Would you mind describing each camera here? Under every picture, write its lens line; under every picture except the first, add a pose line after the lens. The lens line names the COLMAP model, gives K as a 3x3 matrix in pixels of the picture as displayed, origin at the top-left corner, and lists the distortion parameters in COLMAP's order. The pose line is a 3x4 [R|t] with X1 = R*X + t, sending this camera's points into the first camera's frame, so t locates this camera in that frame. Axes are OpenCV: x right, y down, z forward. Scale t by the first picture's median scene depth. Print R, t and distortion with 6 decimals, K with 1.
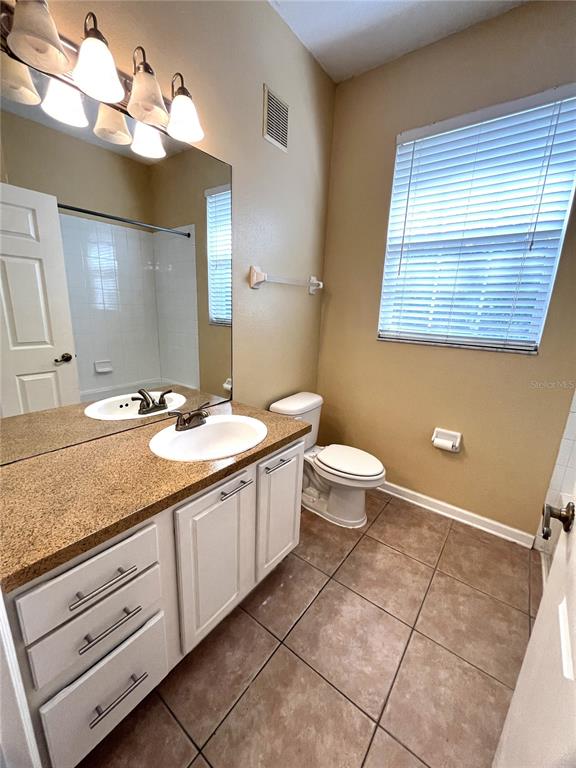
lens RADIAL K [[310.2, 0, 287.4], [0, 310.2, 381.6], [0, 0, 1]] dist [-0.003176, 0.000851]
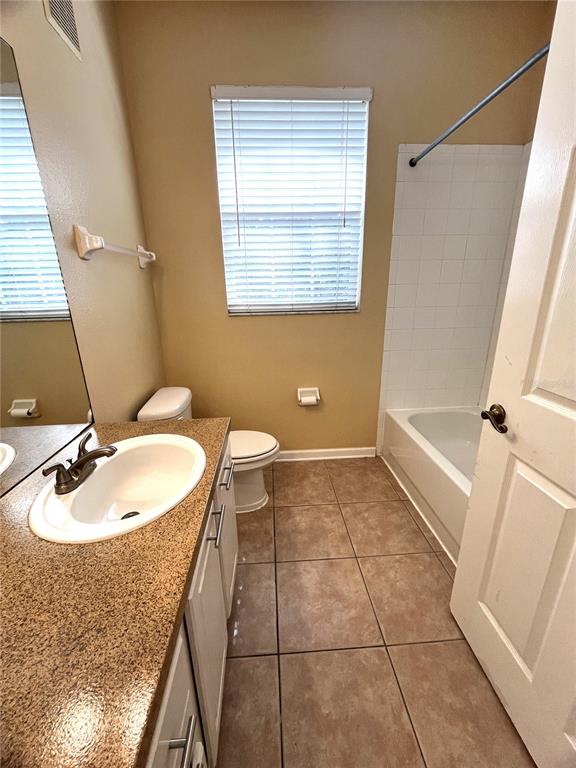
lens RADIAL K [[310.2, 0, 289.1], [0, 310.2, 381.8], [0, 0, 1]] dist [-0.003176, 0.000851]
pose [[0.755027, -0.240483, 0.610001, -0.253724], [0.199791, 0.970453, 0.135295, -0.036662], [-0.624514, 0.019722, 0.780765, 0.180089]]
